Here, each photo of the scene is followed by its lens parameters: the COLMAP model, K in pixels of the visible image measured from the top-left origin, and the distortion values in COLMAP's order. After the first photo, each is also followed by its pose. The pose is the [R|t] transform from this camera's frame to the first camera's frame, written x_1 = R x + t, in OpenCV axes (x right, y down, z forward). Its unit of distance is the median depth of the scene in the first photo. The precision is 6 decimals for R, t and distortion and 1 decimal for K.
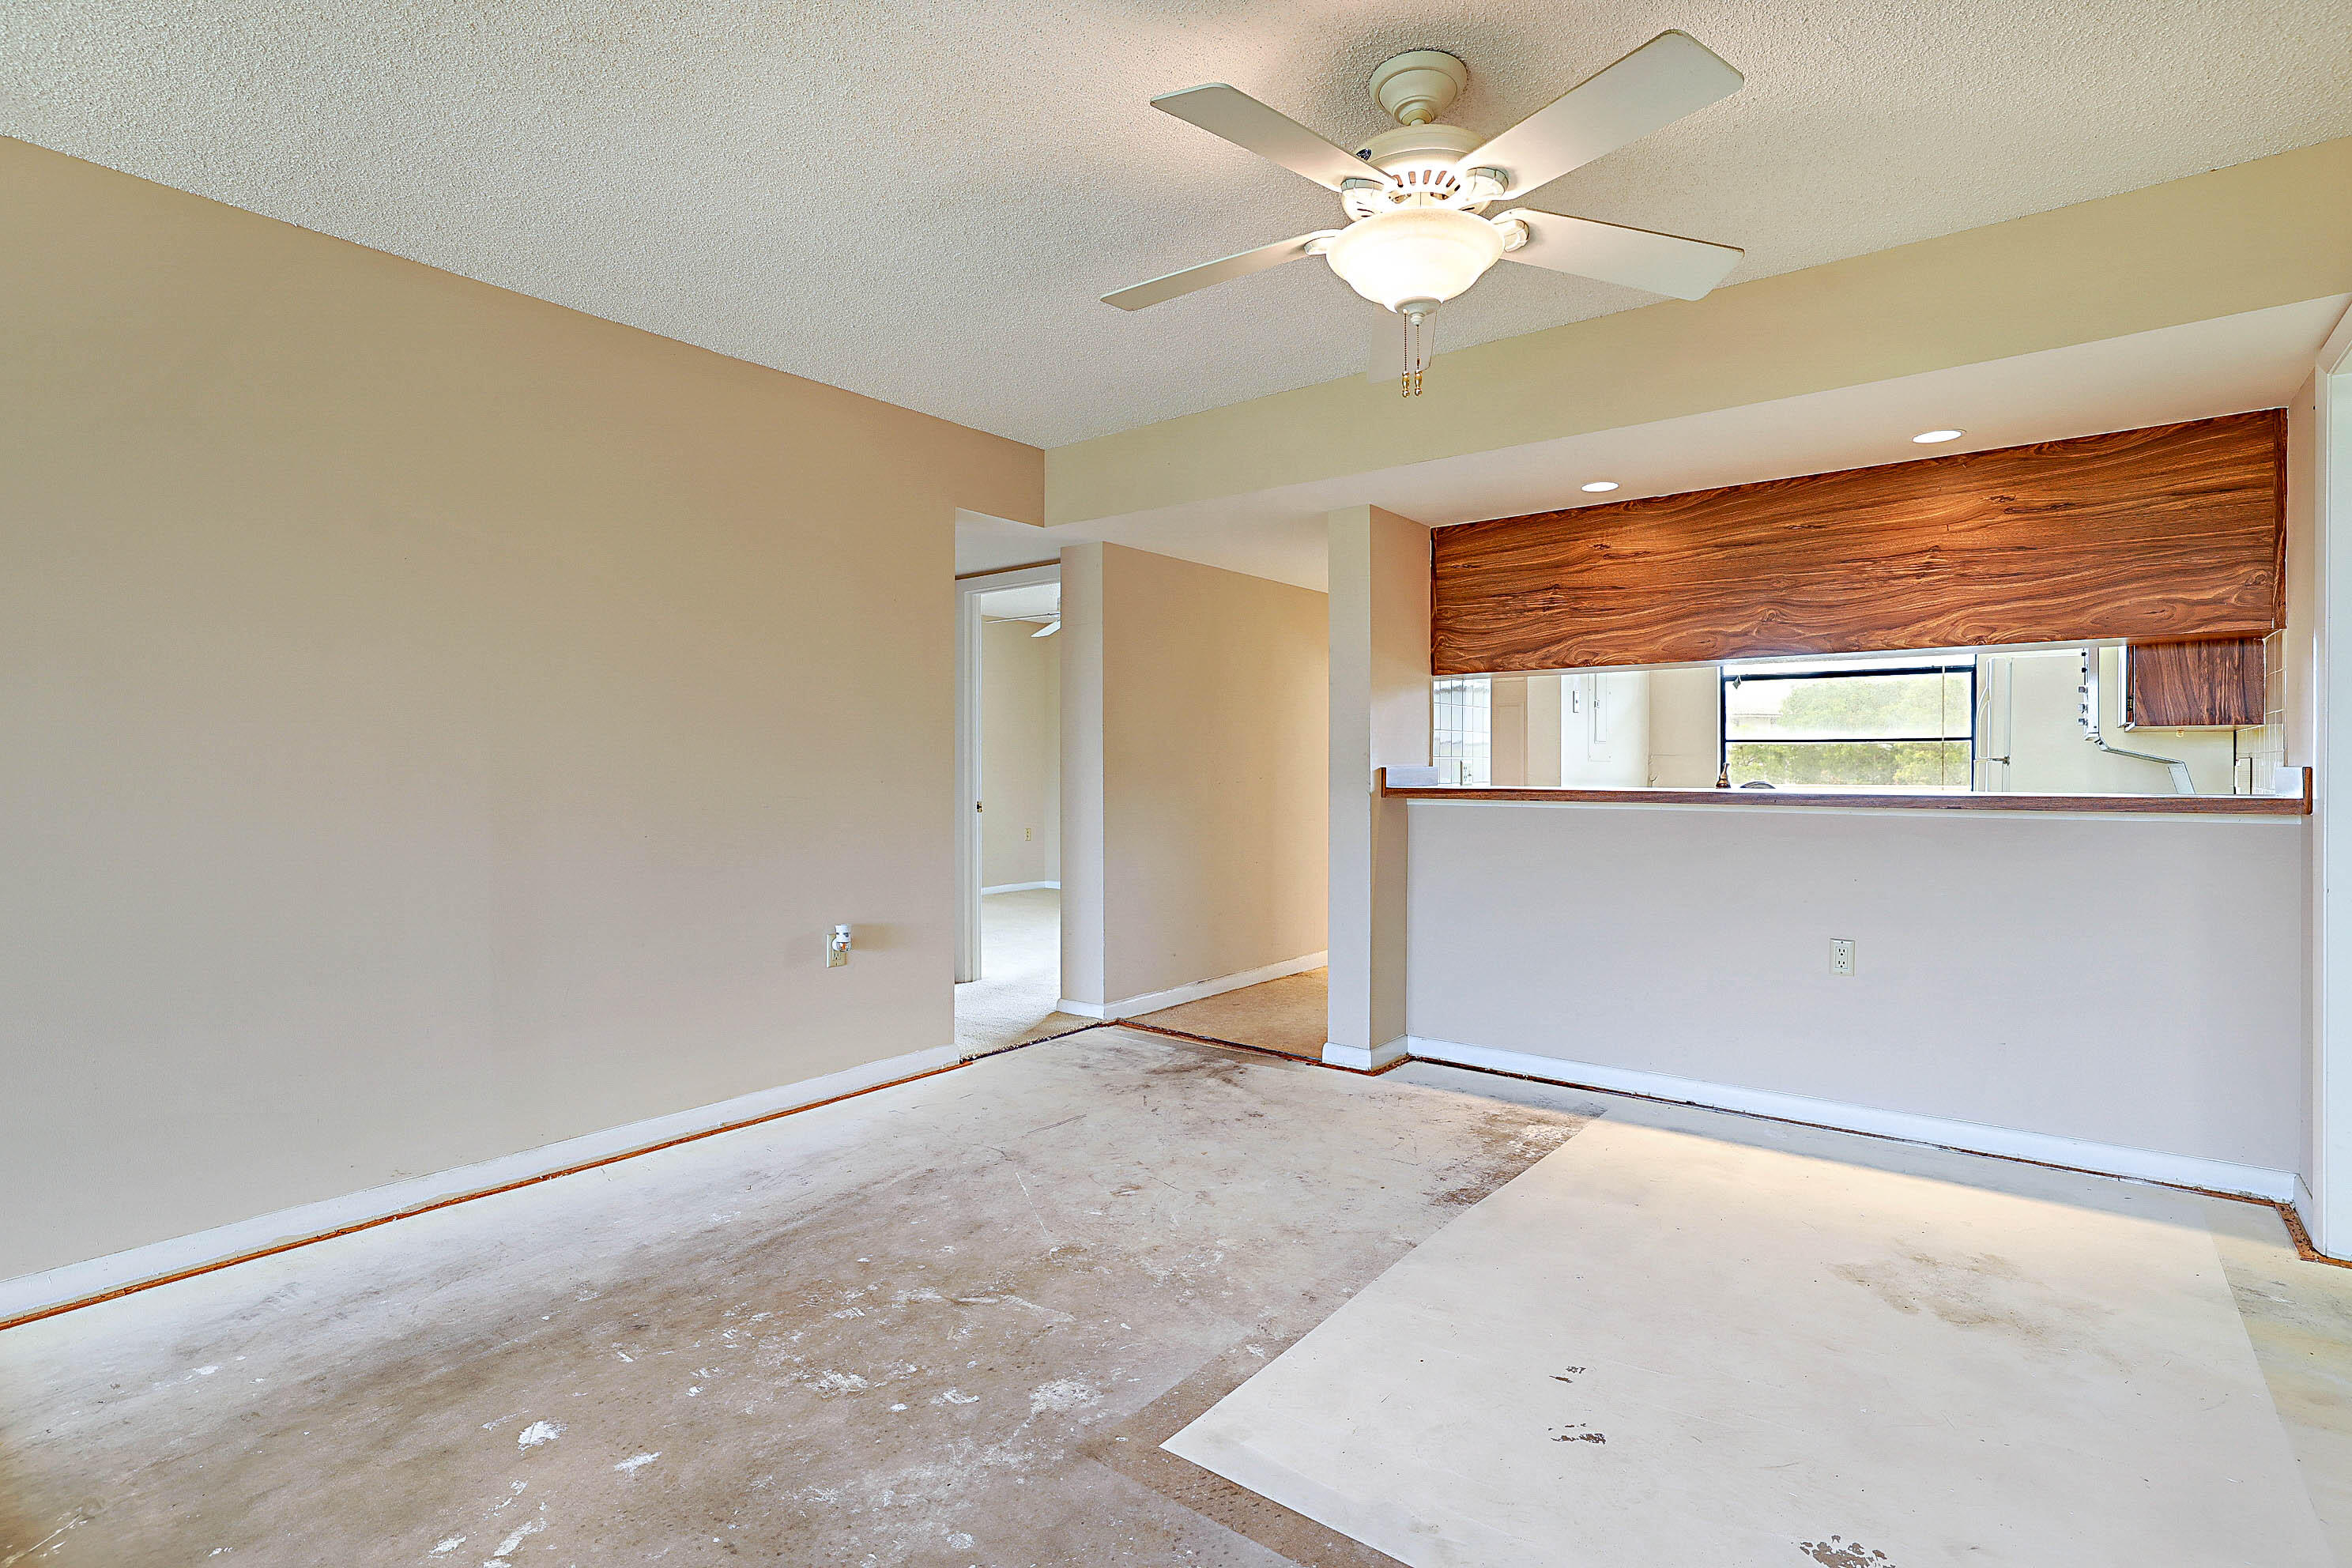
lens RADIAL K [[1136.9, 0, 1168.2], [0, 1136.9, 773.7], [0, 0, 1]] dist [-0.038574, 0.018844]
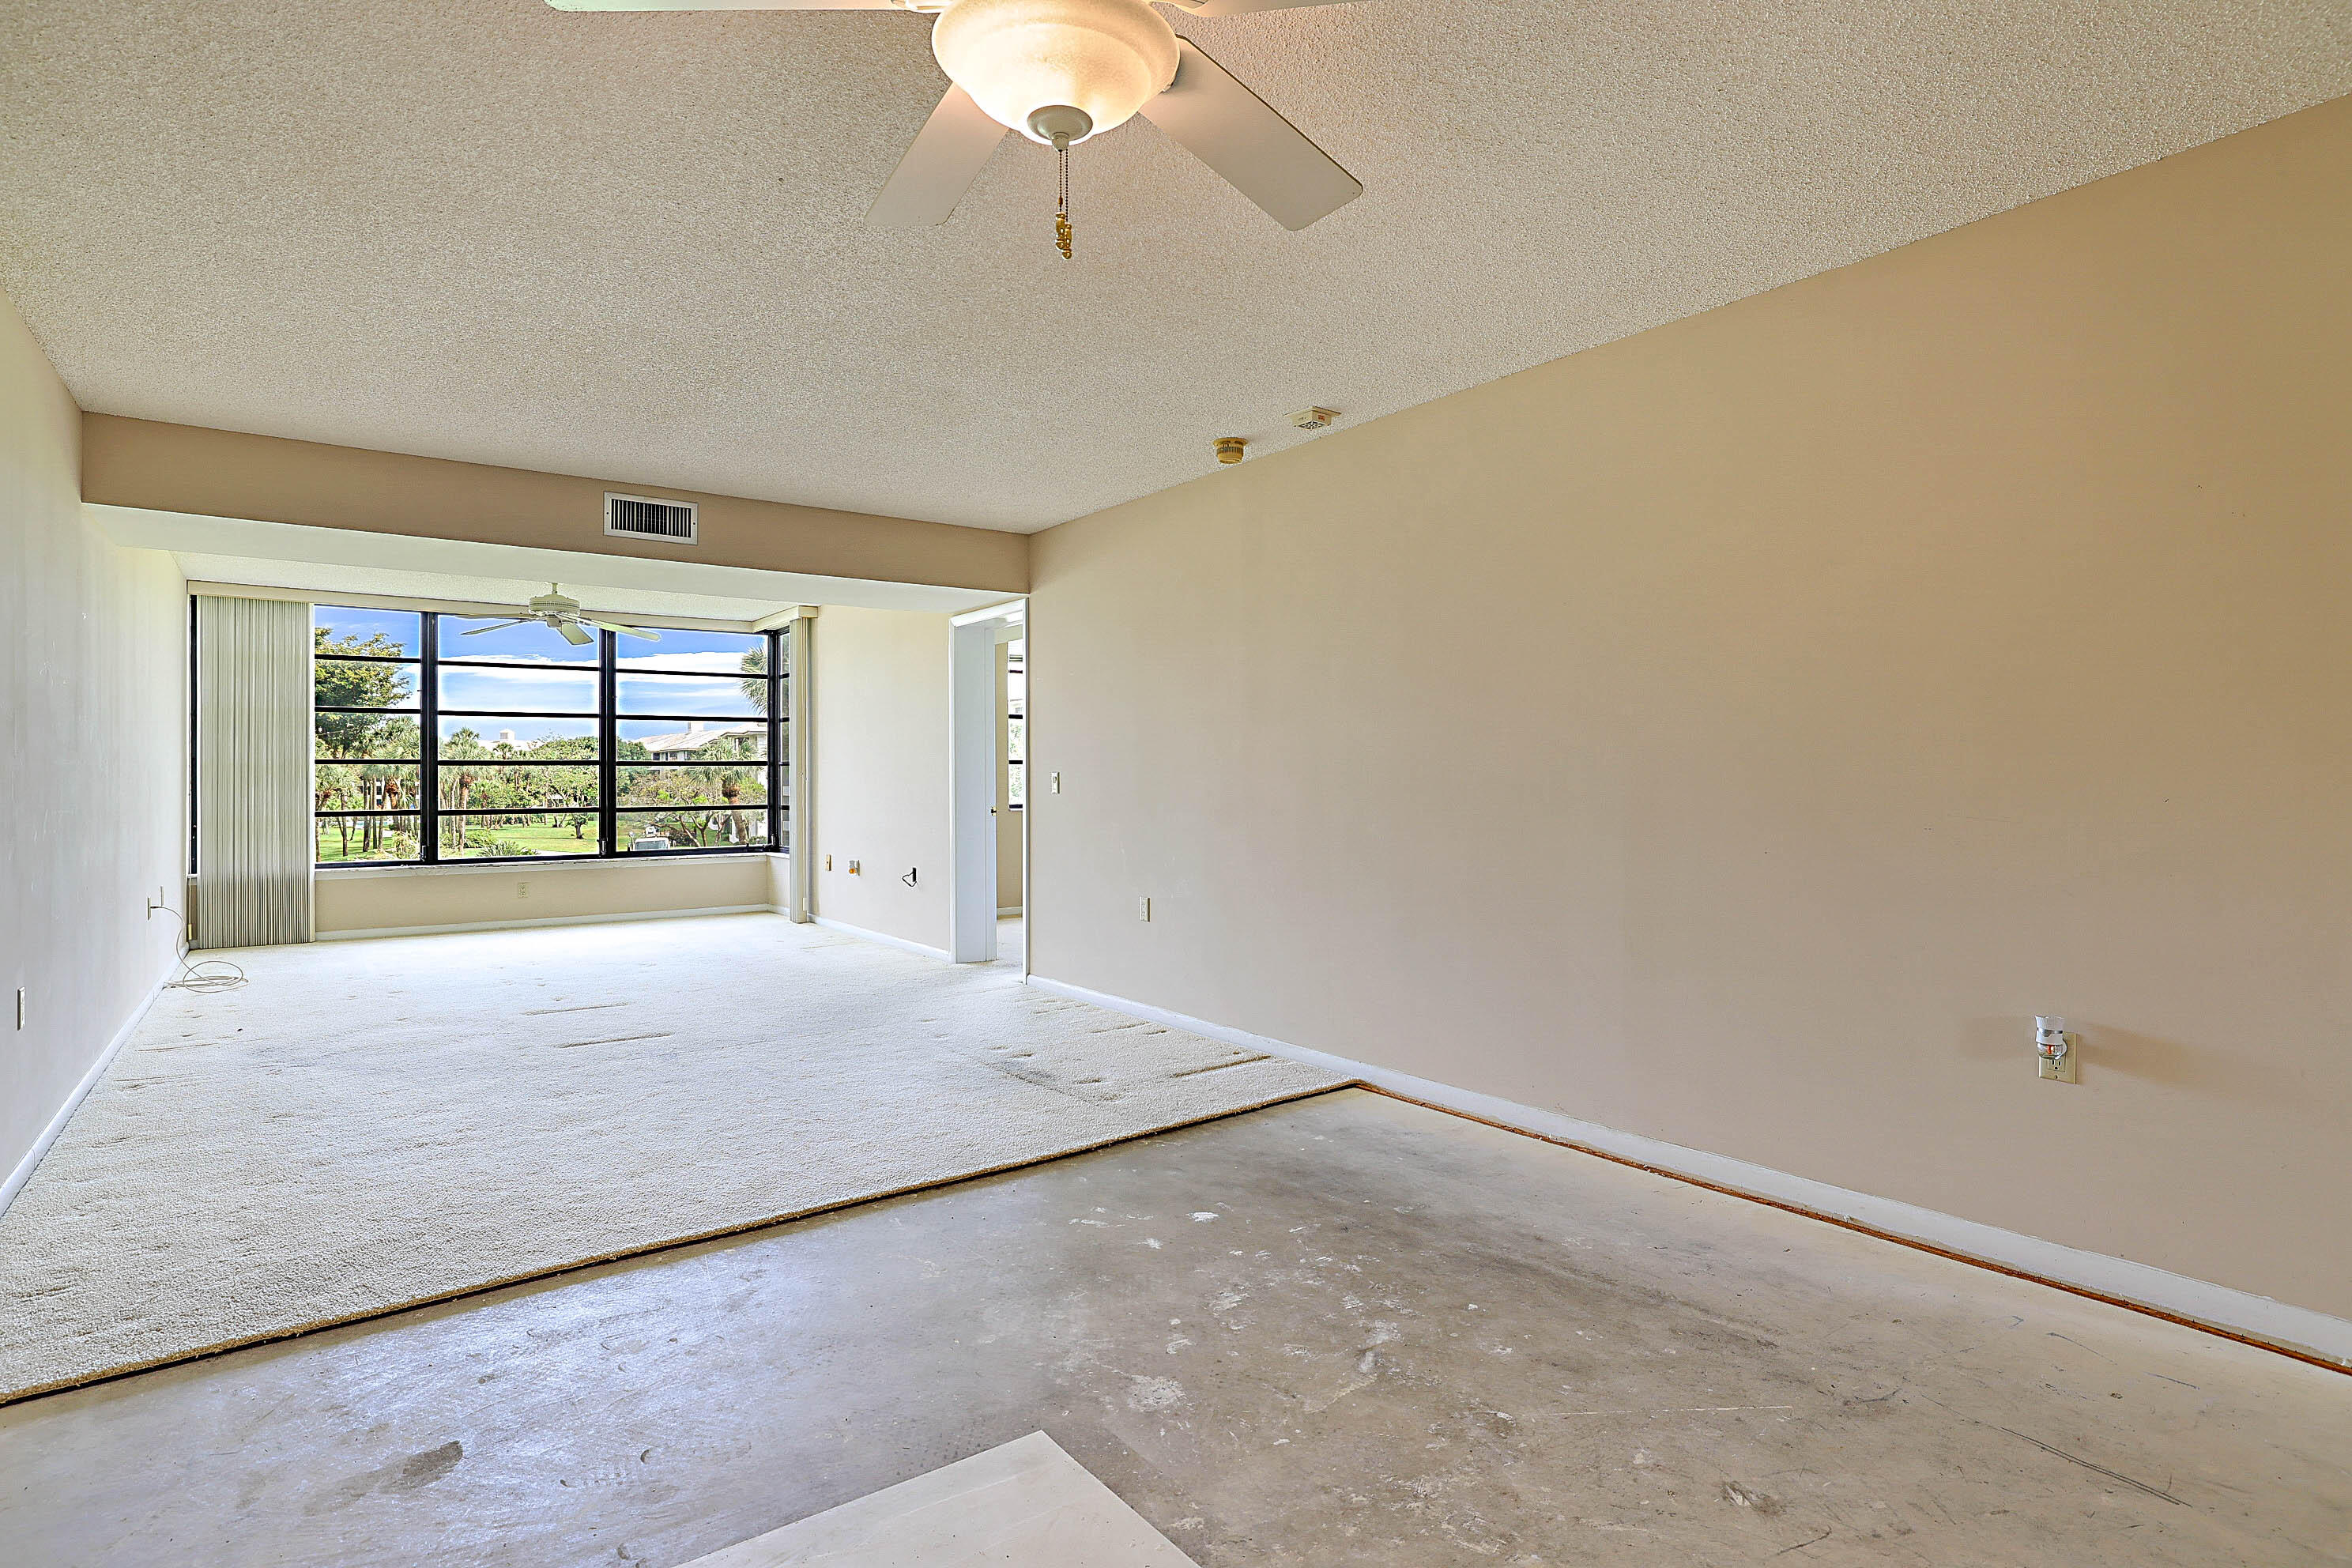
lens RADIAL K [[1195.8, 0, 1174.0], [0, 1195.8, 775.1], [0, 0, 1]] dist [-0.035342, 0.023250]
pose [[-0.261449, 0.000995, -0.965217, 0.603399], [-0.006987, 0.999971, 0.002923, -0.005590], [0.965192, 0.007509, -0.261435, 0.832773]]
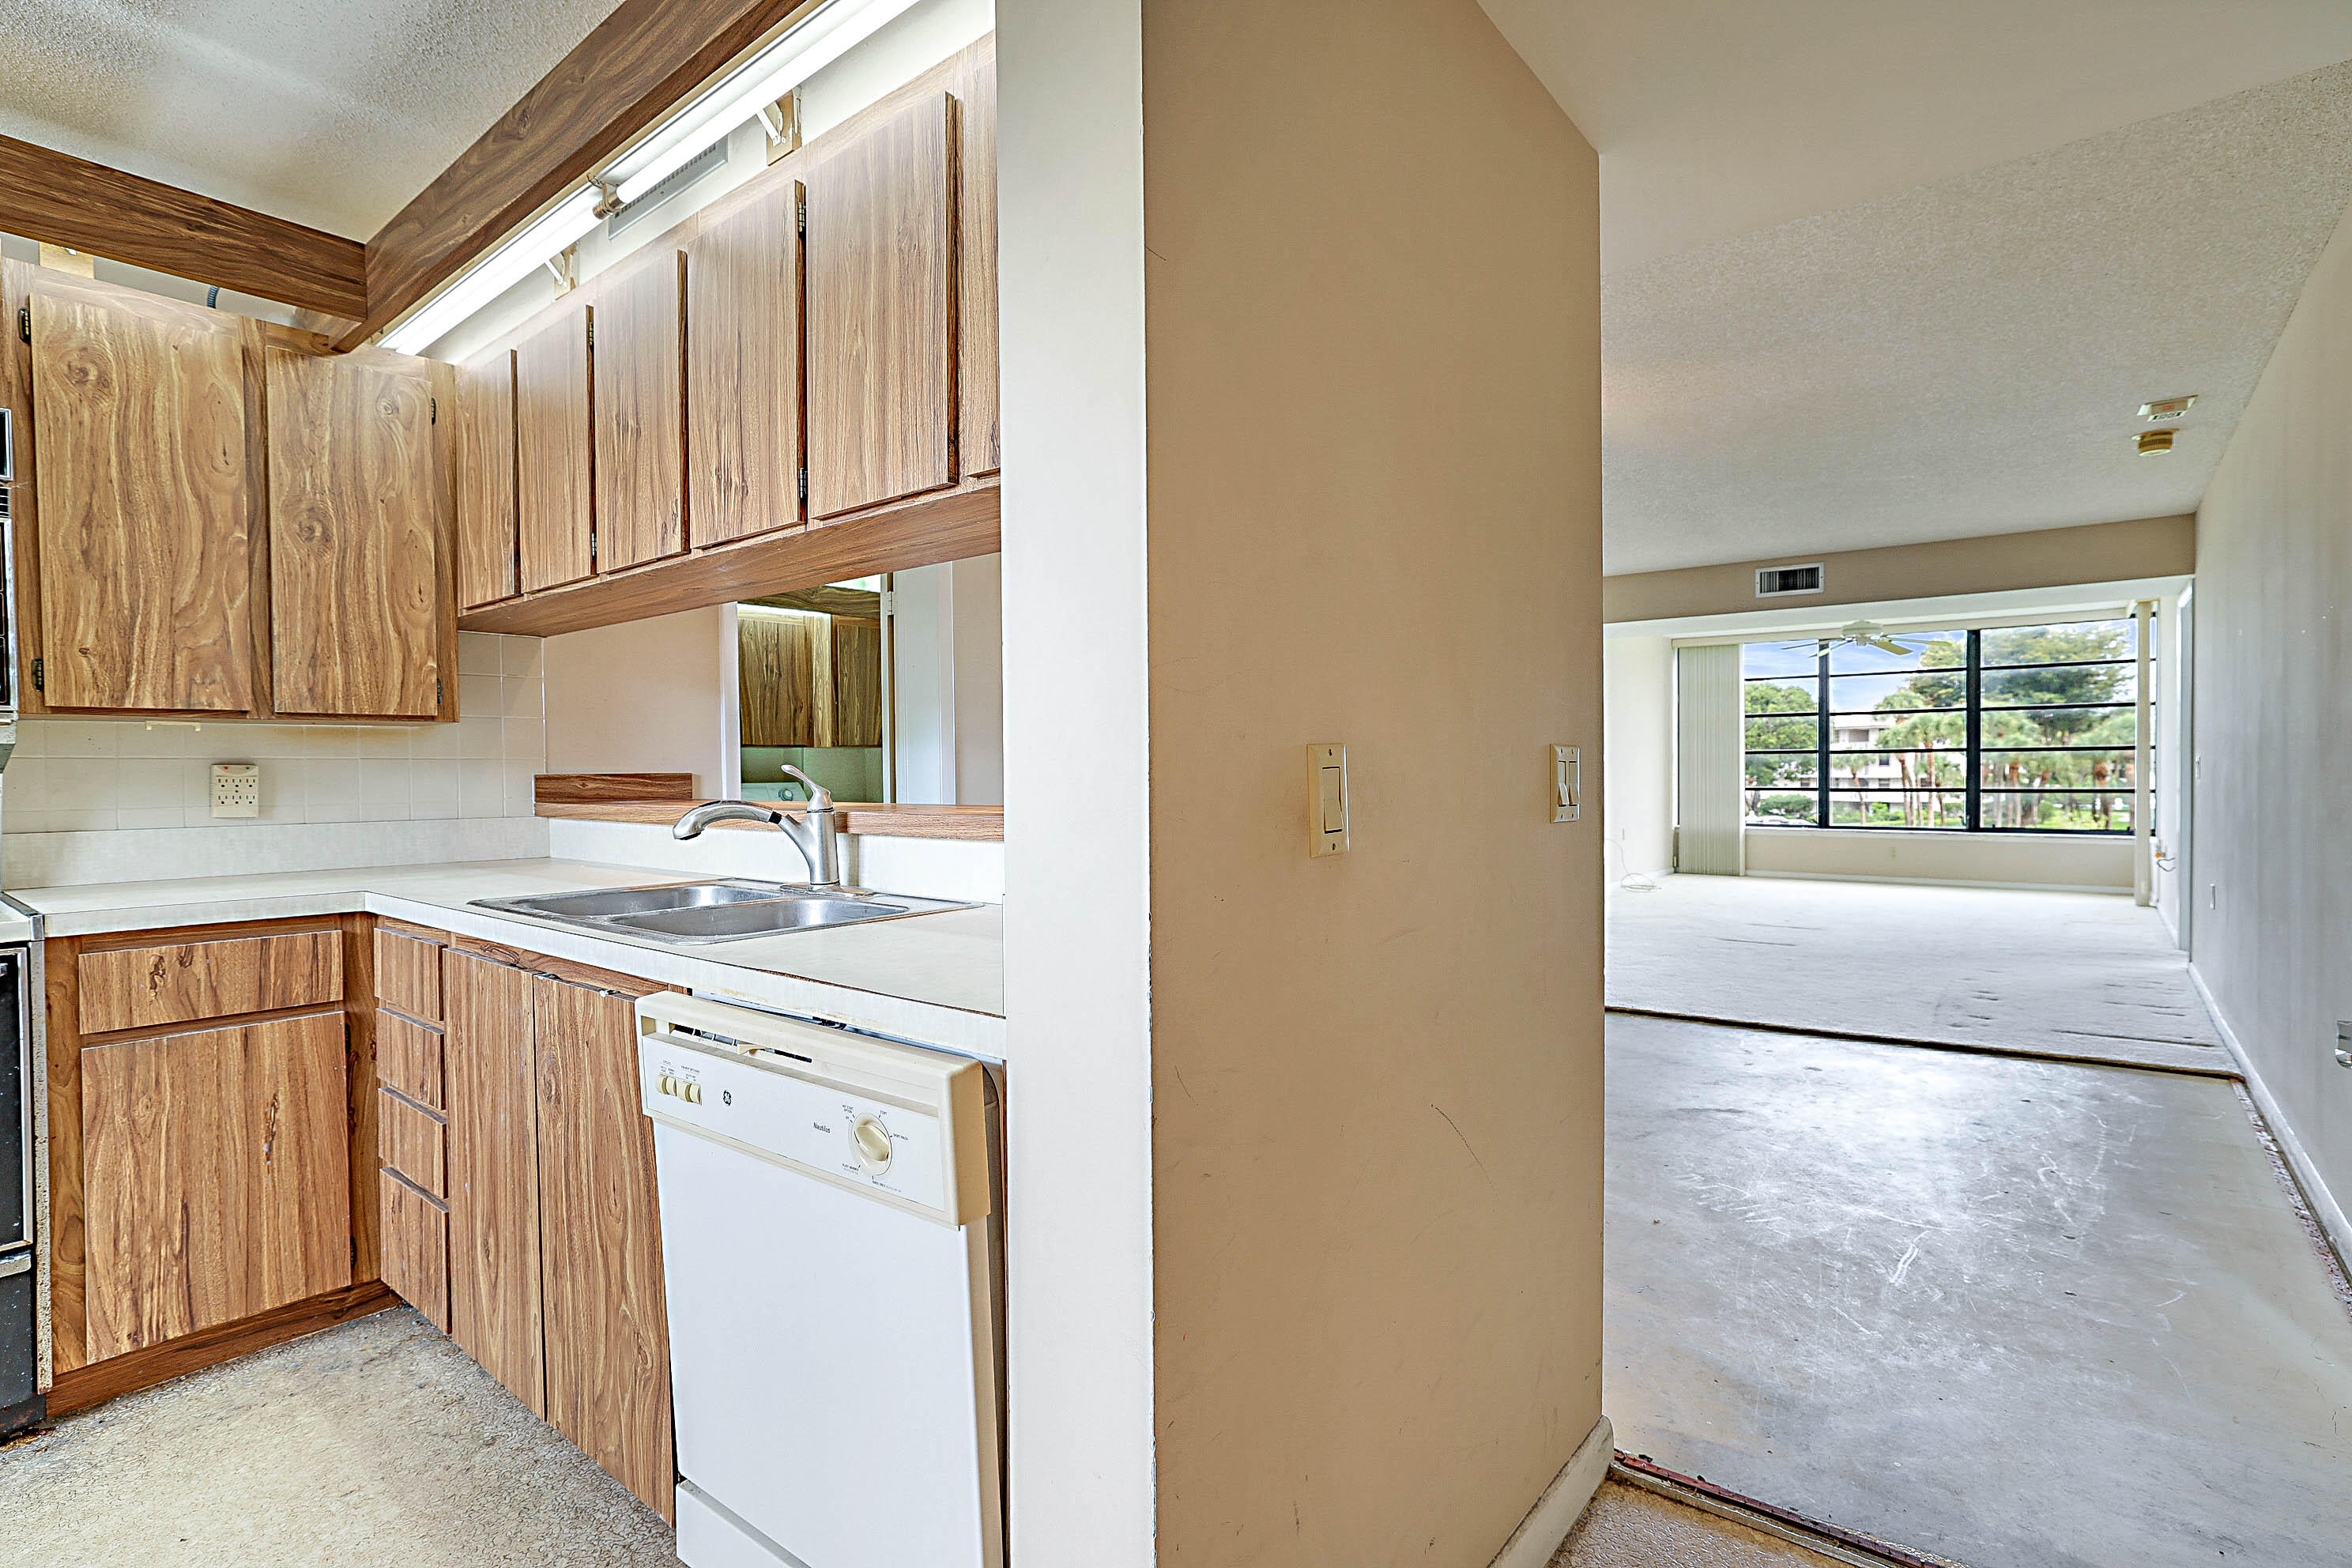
lens RADIAL K [[1136.9, 0, 1164.7], [0, 1136.9, 790.4], [0, 0, 1]] dist [-0.038574, 0.018844]
pose [[-0.999924, 0.008136, 0.009301, 0.413229], [0.008413, 0.999511, 0.030125, -0.016690], [-0.009052, 0.030201, -0.999503, 1.932666]]
